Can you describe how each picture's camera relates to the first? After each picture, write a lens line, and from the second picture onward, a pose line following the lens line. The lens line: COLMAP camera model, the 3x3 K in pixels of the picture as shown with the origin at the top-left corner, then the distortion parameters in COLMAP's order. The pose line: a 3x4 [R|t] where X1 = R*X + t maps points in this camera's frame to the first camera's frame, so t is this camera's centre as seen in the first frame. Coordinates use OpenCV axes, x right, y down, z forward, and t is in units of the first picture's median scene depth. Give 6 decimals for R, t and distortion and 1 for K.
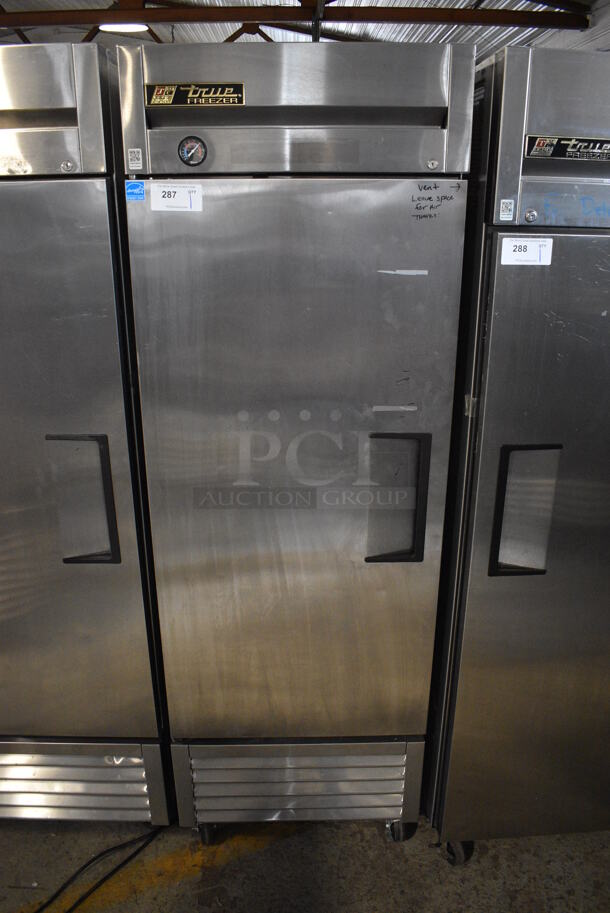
lens RADIAL K [[721.9, 0, 303.3], [0, 721.9, 454.9], [0, 0, 1]] dist [-0.094616, 0.018061]
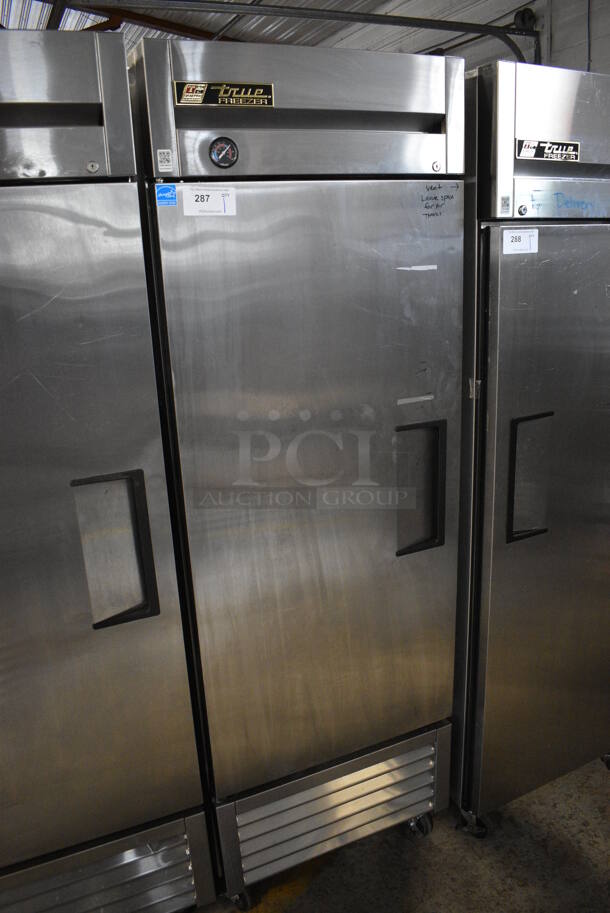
lens RADIAL K [[721.9, 0, 306.8], [0, 721.9, 454.7], [0, 0, 1]] dist [-0.094616, 0.018061]
pose [[0.916481, -0.153581, 0.369427, -0.459661], [0.177488, 0.983622, -0.031396, 0.020623], [-0.358555, 0.094343, 0.928729, 0.108634]]
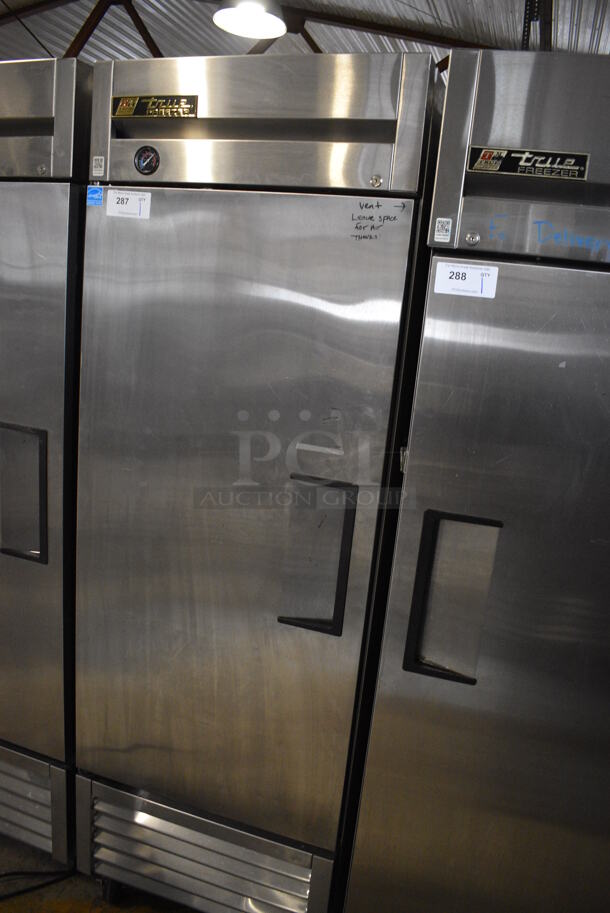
lens RADIAL K [[721.9, 0, 298.3], [0, 721.9, 460.8], [0, 0, 1]] dist [-0.094616, 0.018061]
pose [[0.936613, 0.159934, -0.311732, 0.425656], [-0.203355, 0.972684, -0.111953, 0.060852], [0.285311, 0.168249, 0.943552, 0.169727]]
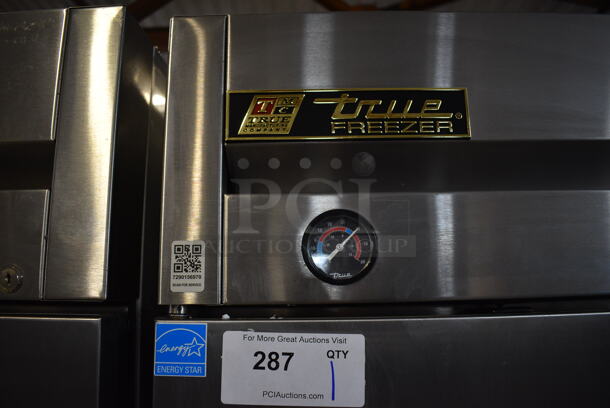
lens RADIAL K [[482.3, 0, 303.4], [0, 482.3, 207.2], [0, 0, 1]] dist [-0.094616, 0.018061]
pose [[0.999616, -0.013532, -0.024189, -0.166027], [-0.000614, 0.861697, -0.507424, -0.309592], [0.027710, 0.507243, 0.861357, 0.749668]]
